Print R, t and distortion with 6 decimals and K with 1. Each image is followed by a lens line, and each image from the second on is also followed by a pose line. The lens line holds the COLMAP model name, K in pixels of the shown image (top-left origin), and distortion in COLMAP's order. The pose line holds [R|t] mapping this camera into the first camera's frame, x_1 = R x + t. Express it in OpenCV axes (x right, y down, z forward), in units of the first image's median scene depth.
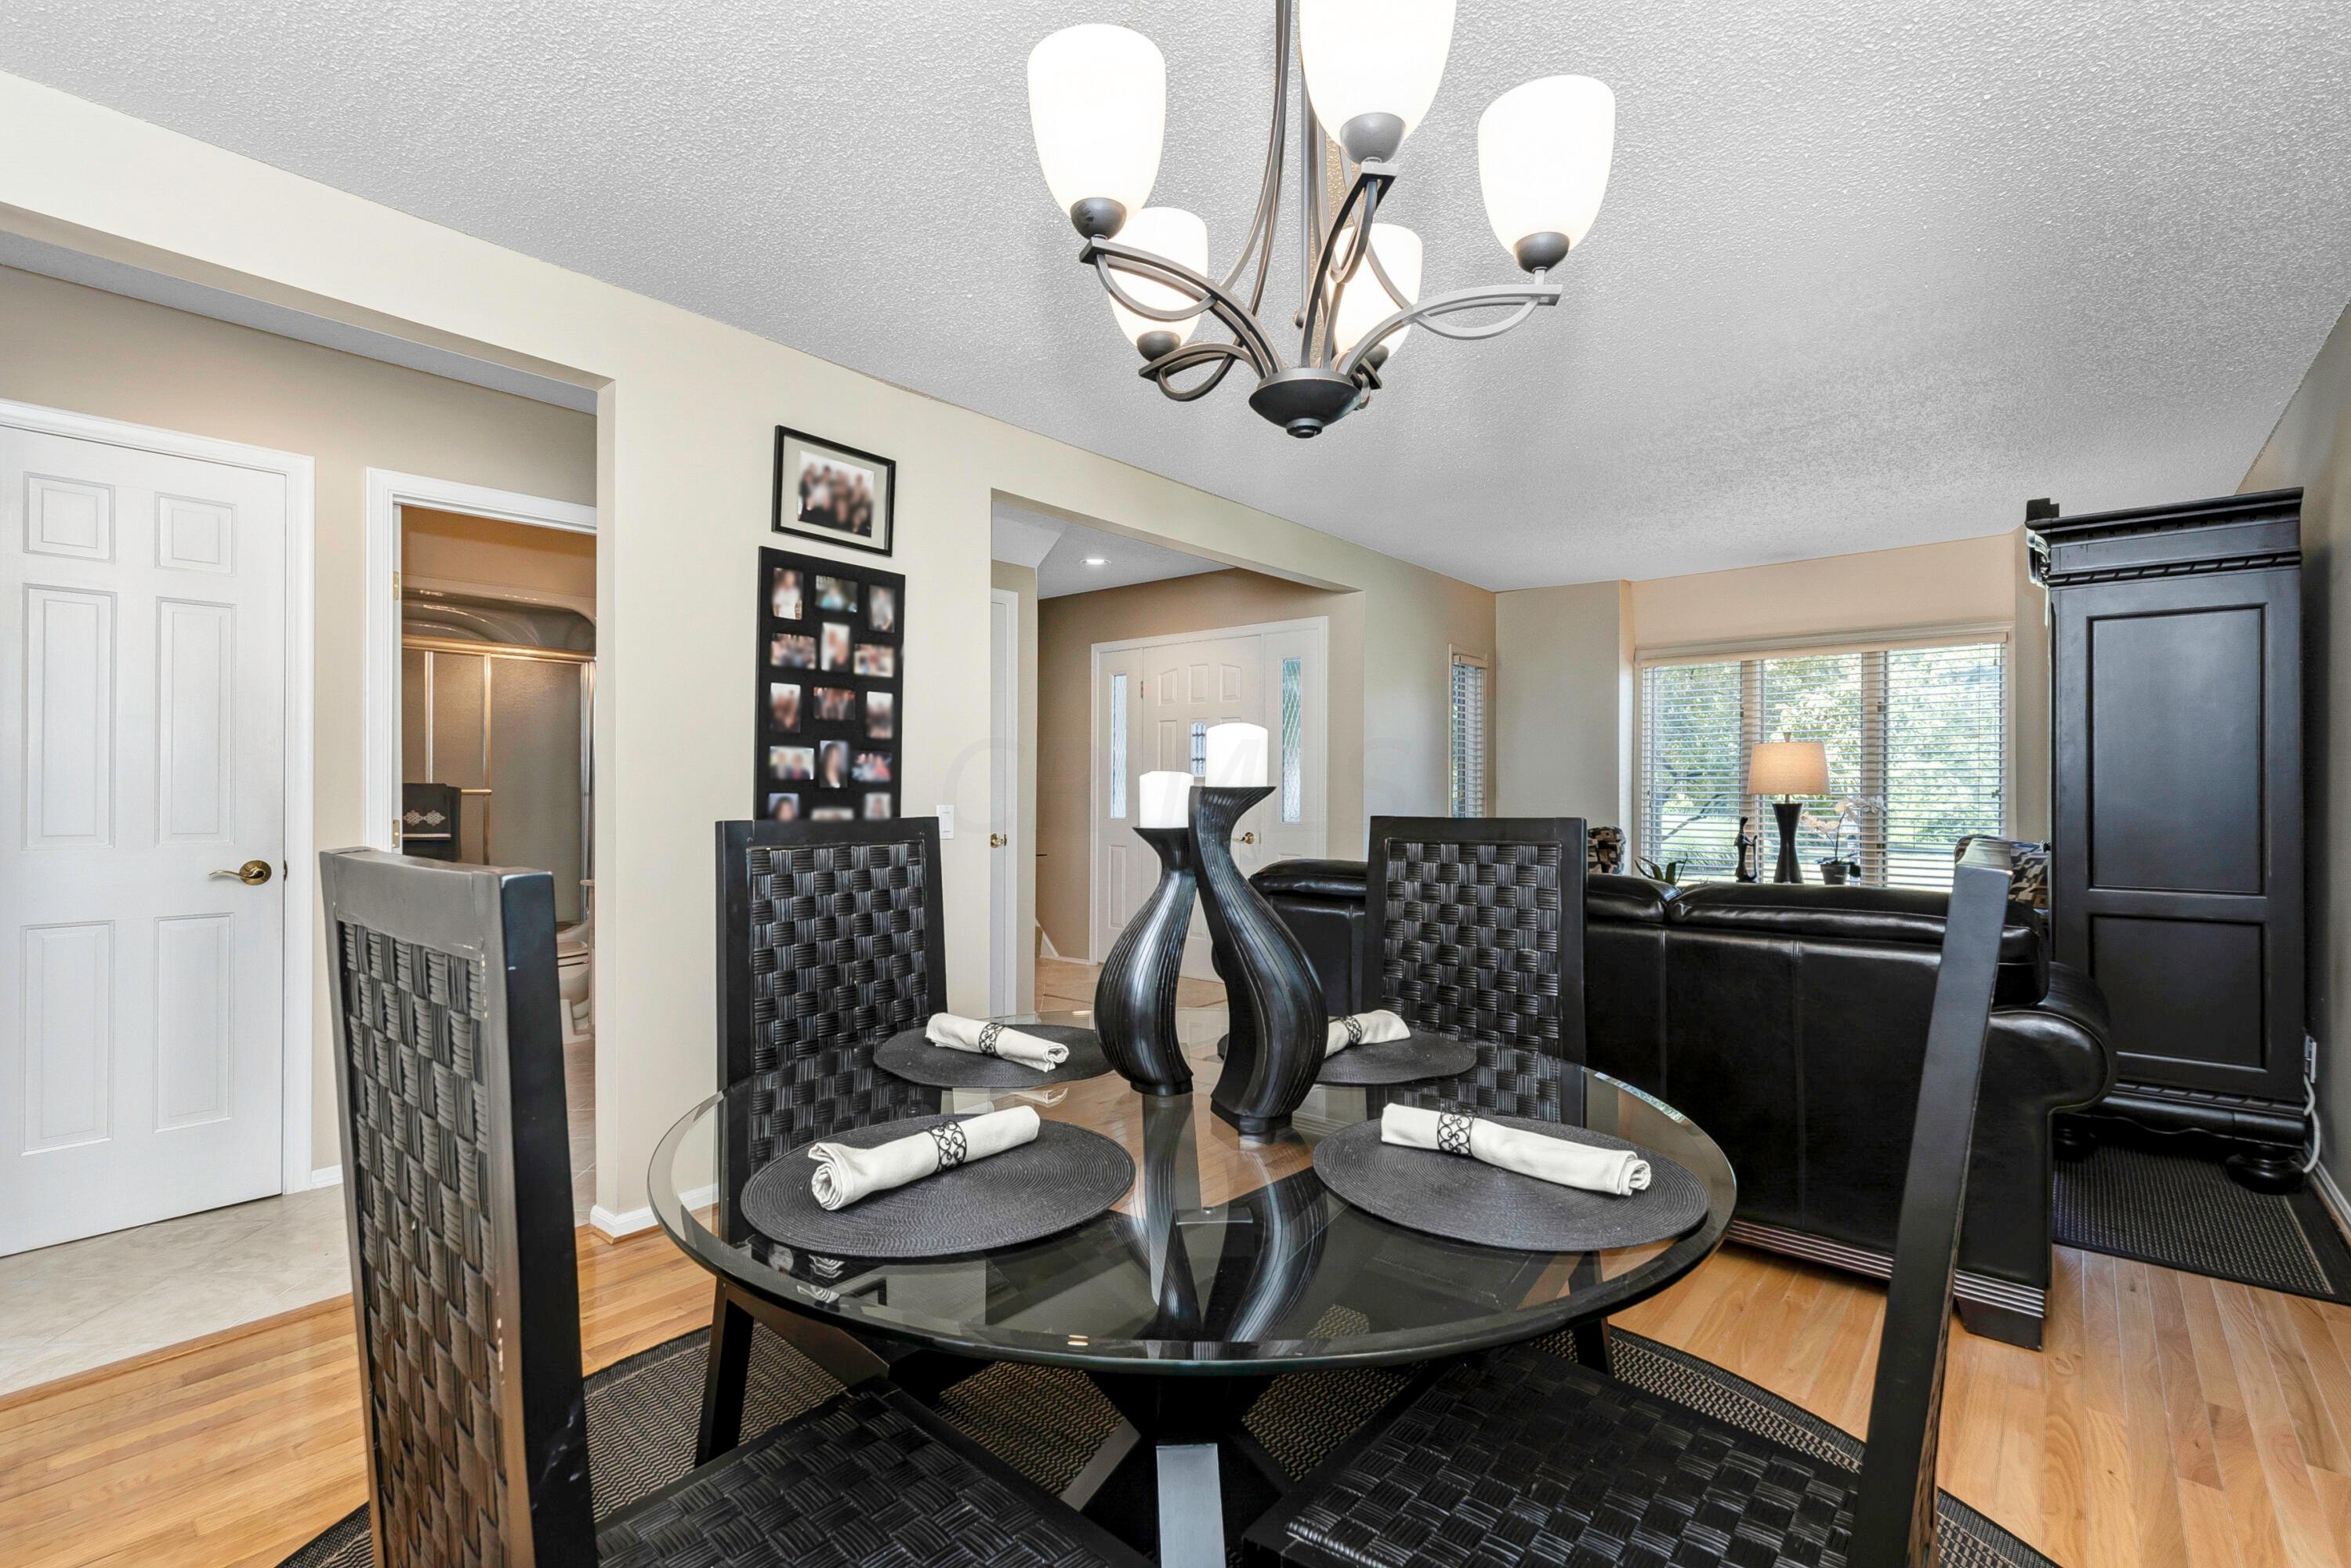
lens RADIAL K [[1060.0, 0, 1181.4], [0, 1060.0, 792.8], [0, 0, 1]] dist [0.004170, -0.000035]
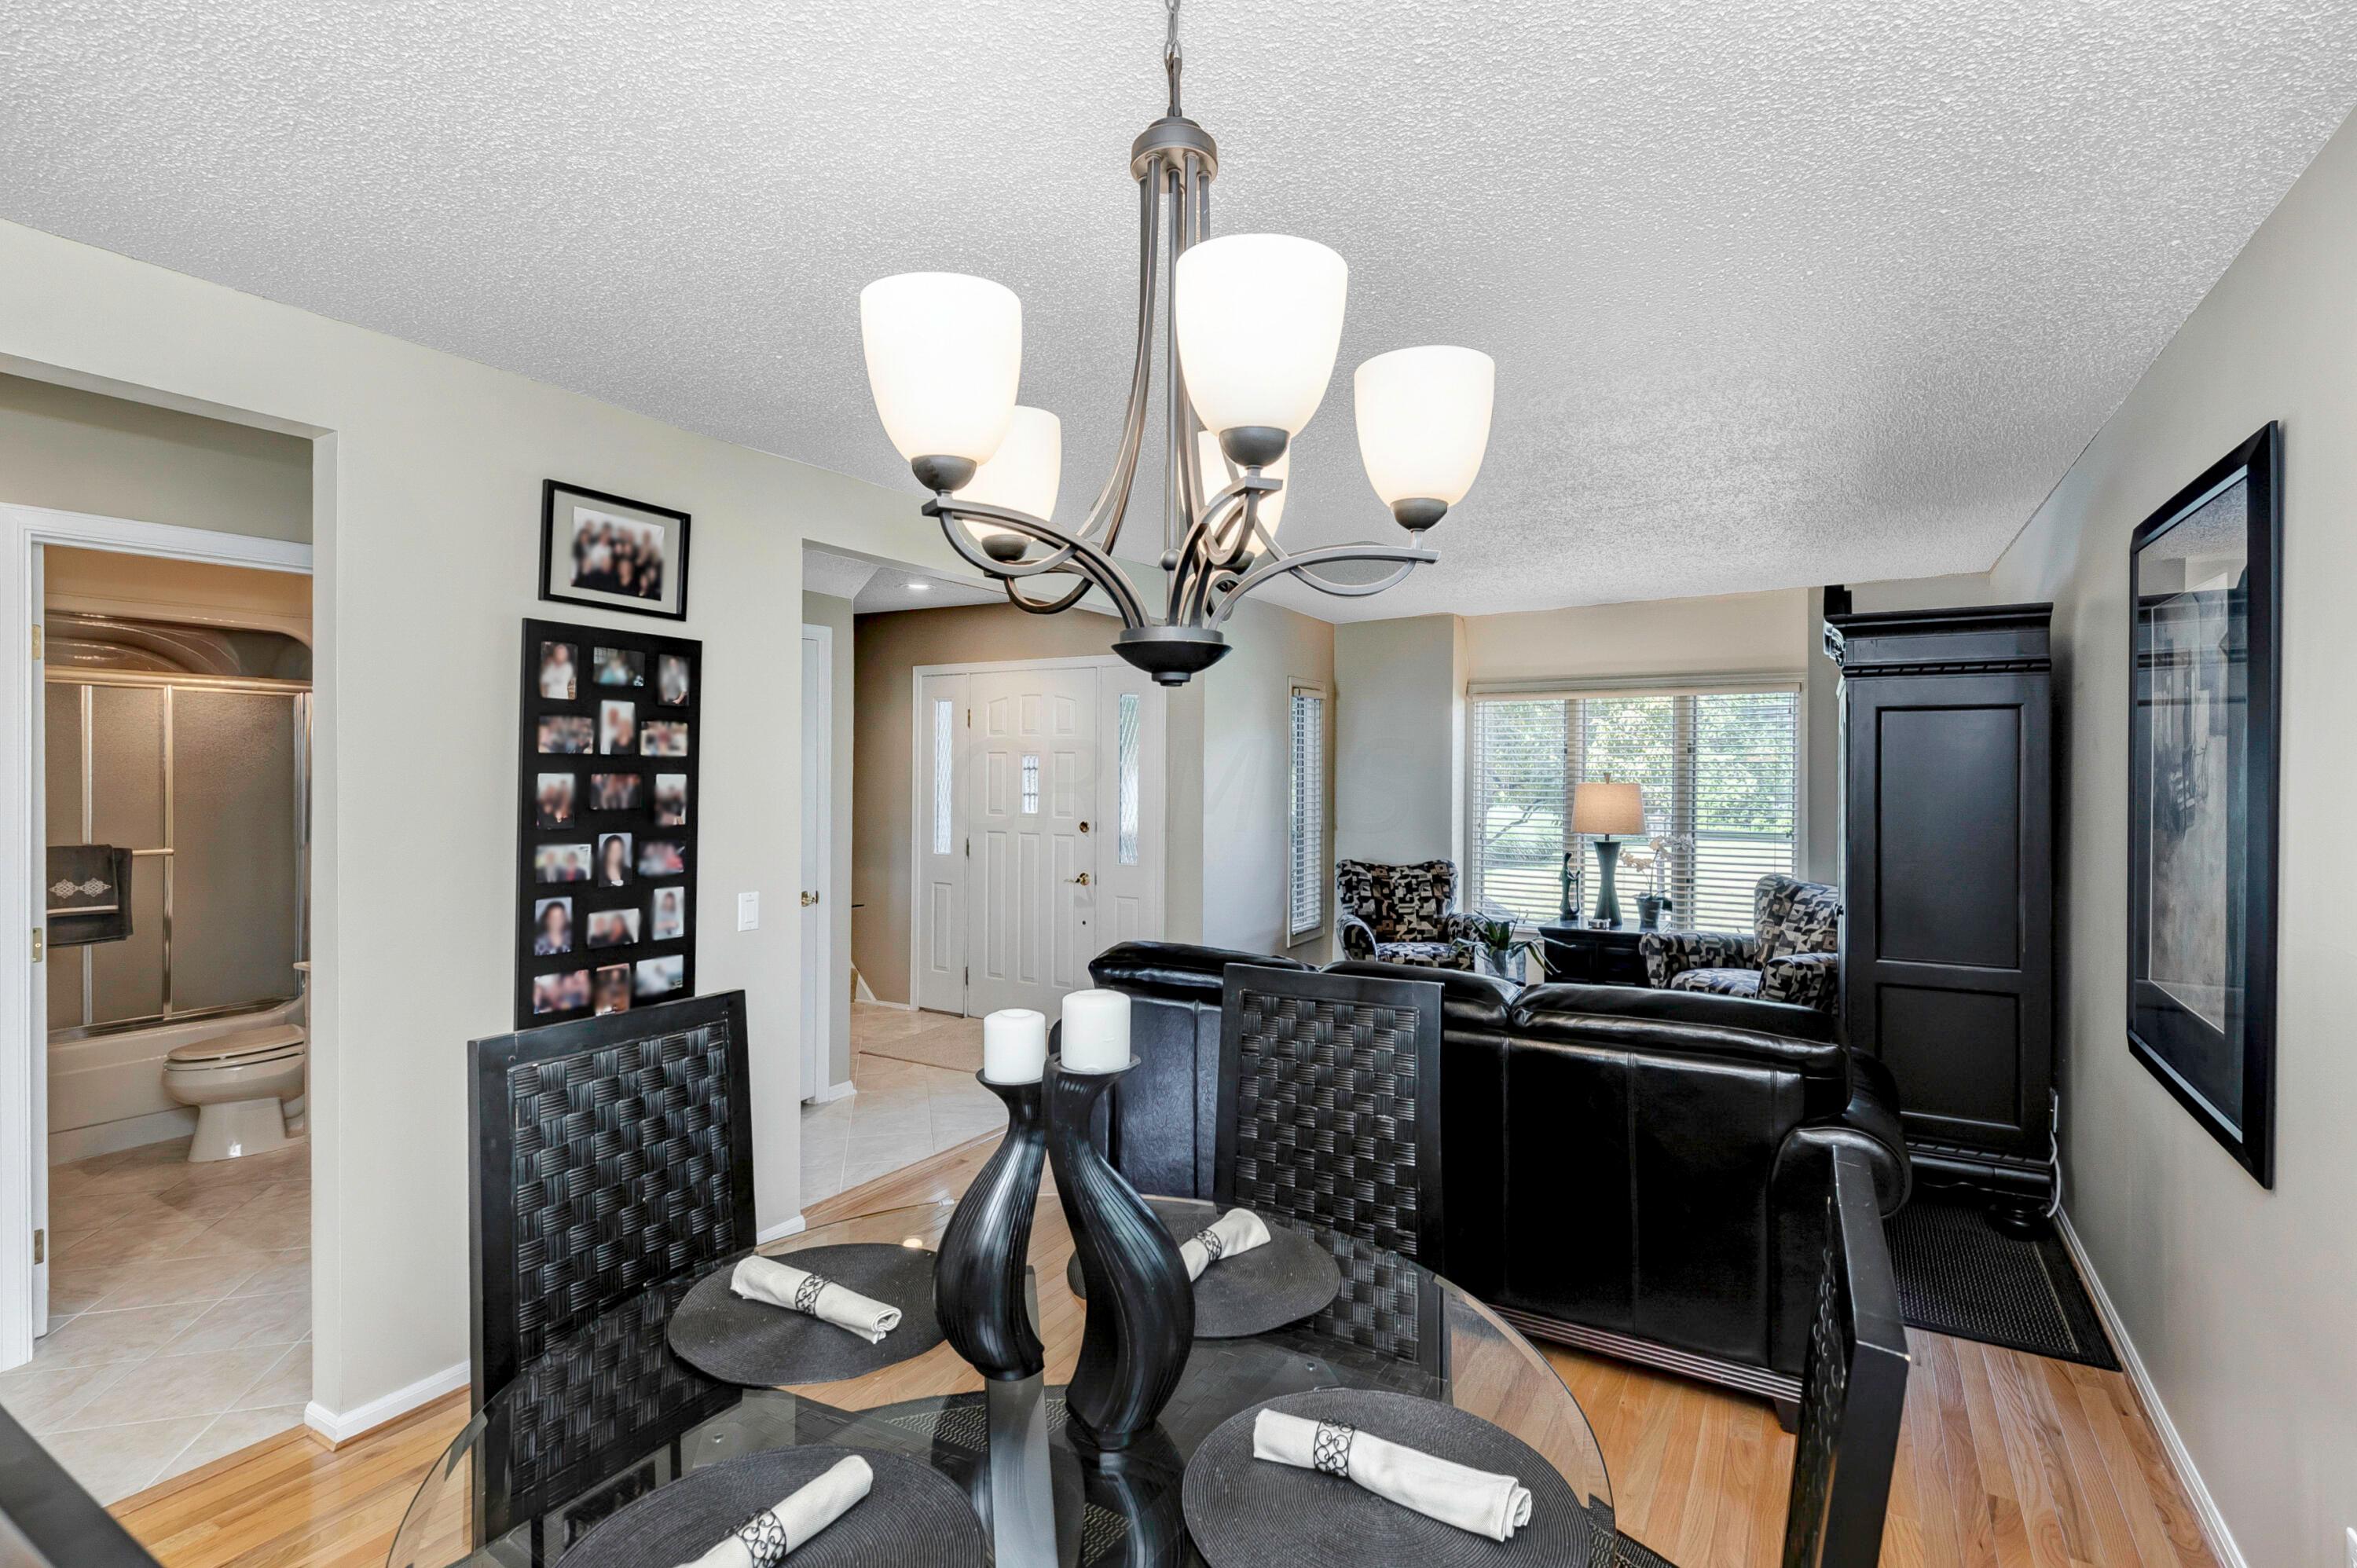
lens RADIAL K [[1101.9, 0, 1190.3], [0, 1101.9, 779.6], [0, 0, 1]] dist [0.003845, -0.000067]
pose [[0.986330, 0.000673, 0.164781, -0.009427], [-0.001193, 0.999995, 0.003055, -0.099423], [-0.164778, -0.003209, 0.986326, 0.022191]]
